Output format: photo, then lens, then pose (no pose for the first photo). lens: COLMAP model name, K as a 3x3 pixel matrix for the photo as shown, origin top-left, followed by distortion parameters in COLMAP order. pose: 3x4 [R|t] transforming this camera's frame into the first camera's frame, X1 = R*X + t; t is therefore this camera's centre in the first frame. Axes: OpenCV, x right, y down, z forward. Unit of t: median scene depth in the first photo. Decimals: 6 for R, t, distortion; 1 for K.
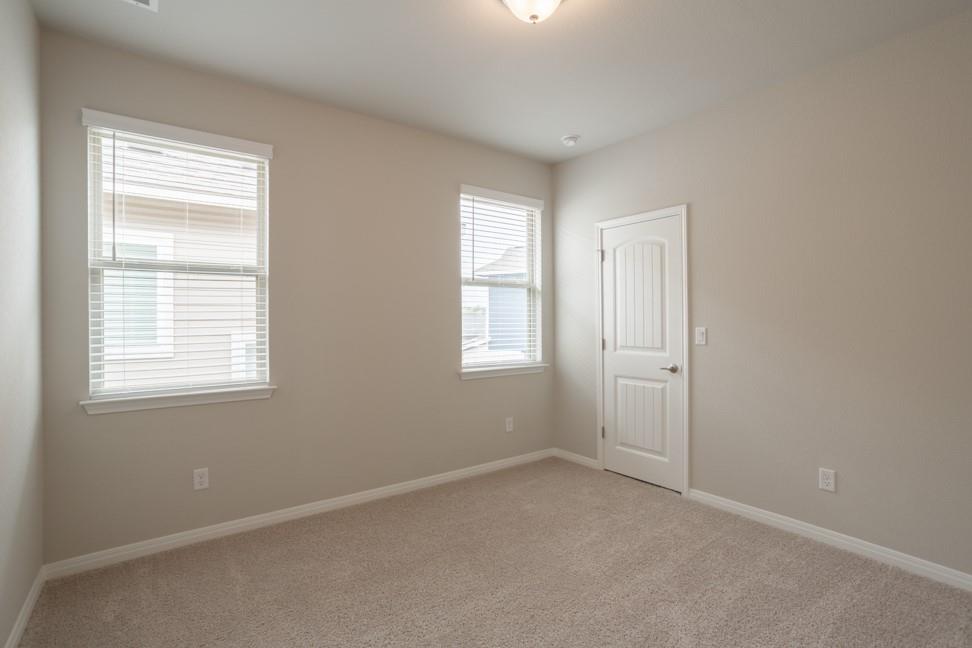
lens RADIAL K [[462.8, 0, 485.2], [0, 462.8, 330.2], [0, 0, 1]] dist [-0.037497, 0.020541]
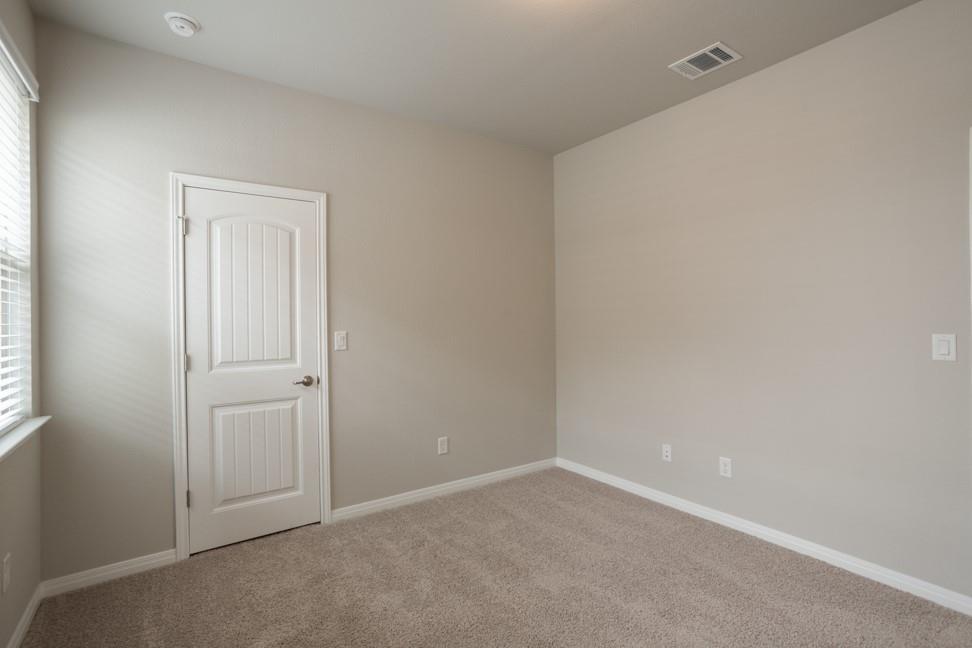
lens RADIAL K [[462.8, 0, 487.0], [0, 462.8, 324.1], [0, 0, 1]] dist [-0.037497, 0.020541]
pose [[0.031783, -0.013607, 0.999402, -0.416256], [0.031768, 0.999416, 0.012597, -0.021344], [-0.998990, 0.031348, 0.032196, 0.623973]]
